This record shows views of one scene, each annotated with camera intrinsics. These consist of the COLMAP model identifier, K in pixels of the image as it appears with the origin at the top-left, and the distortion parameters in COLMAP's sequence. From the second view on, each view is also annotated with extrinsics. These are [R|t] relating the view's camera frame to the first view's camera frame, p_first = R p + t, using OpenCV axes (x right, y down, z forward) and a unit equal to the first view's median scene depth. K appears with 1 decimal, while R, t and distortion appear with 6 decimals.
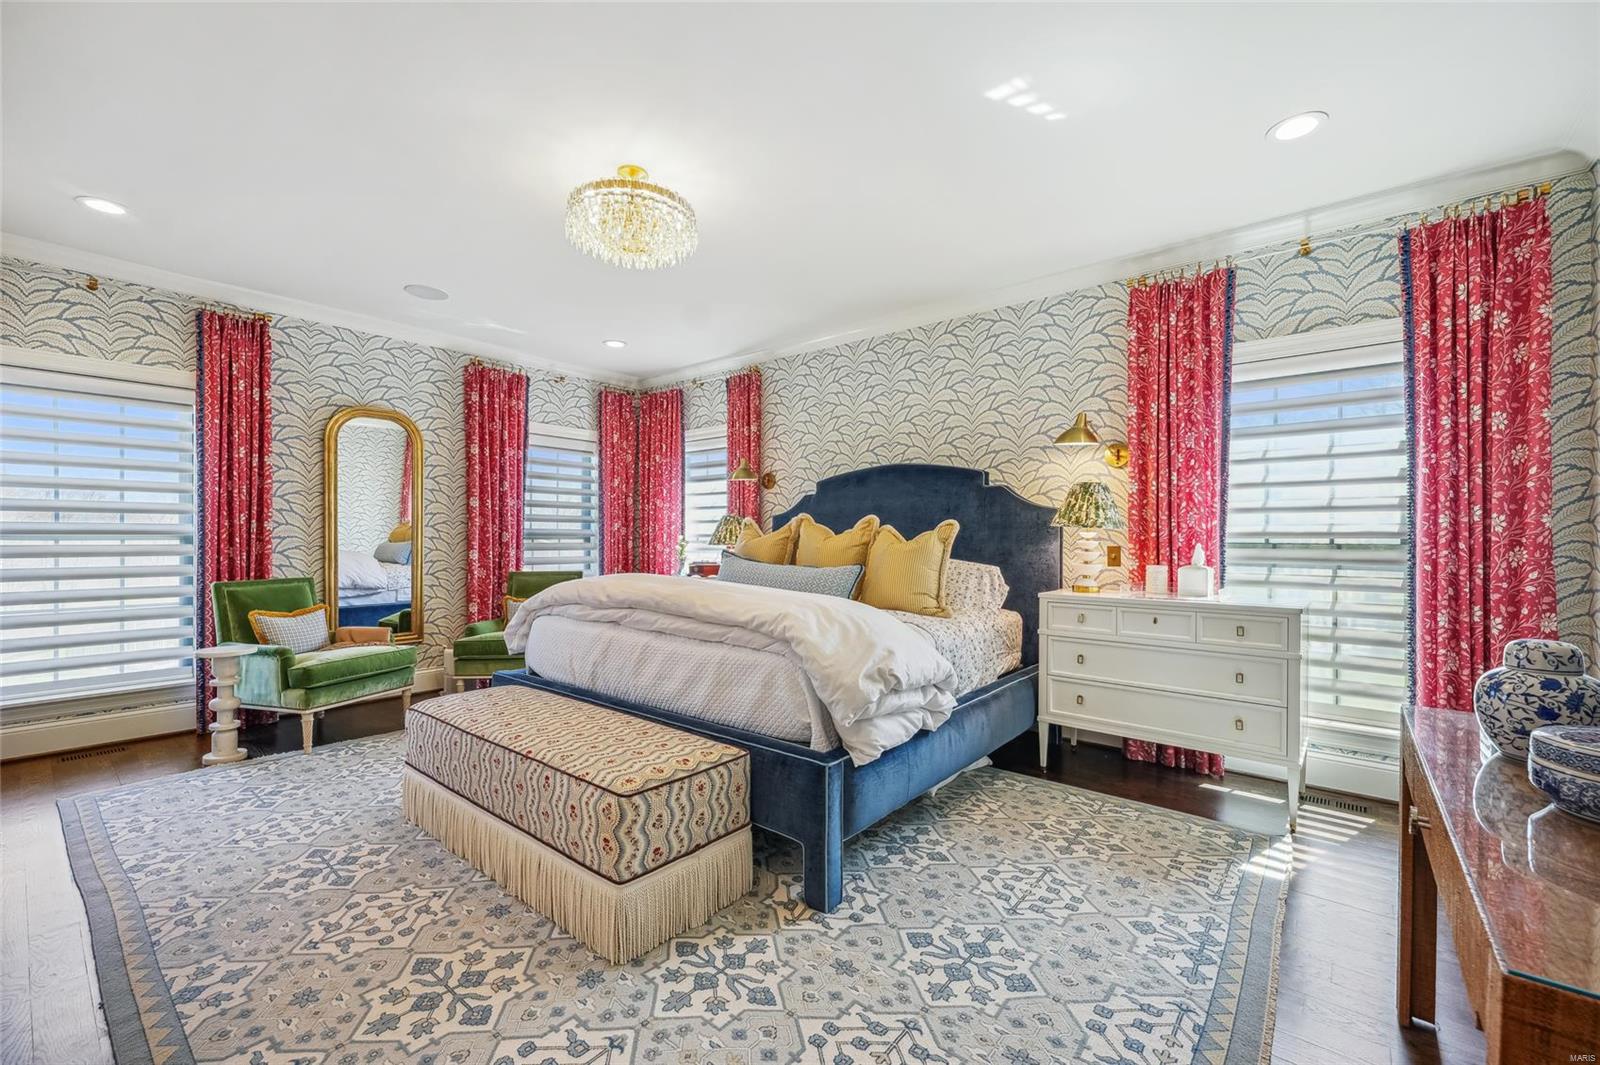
lens RADIAL K [[653.2, 0, 799.9], [0, 653.2, 536.4], [0, 0, 1]] dist [-0.001760, -0.000579]
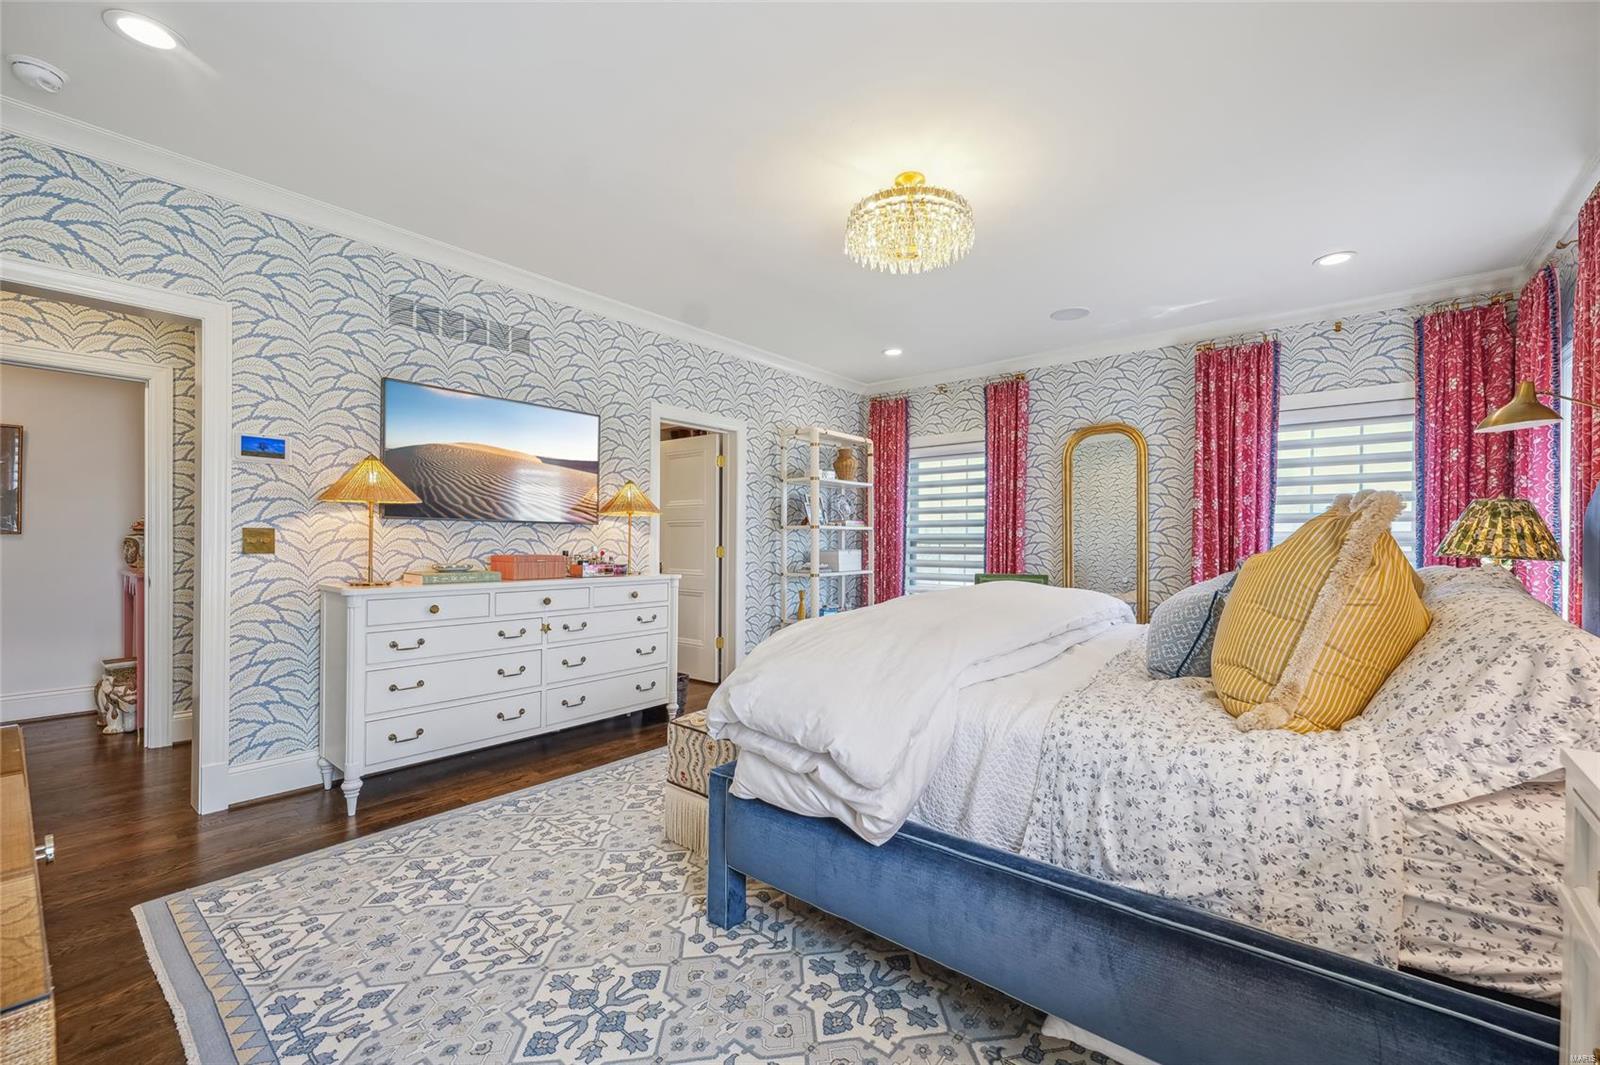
lens RADIAL K [[653.2, 0, 799.0], [0, 653.2, 539.9], [0, 0, 1]] dist [-0.001760, -0.000579]
pose [[0.002002, -0.005049, -0.999985, 0.885383], [-0.001400, 0.999986, -0.005051, 0.006627], [0.999997, 0.001410, 0.001995, 0.975498]]
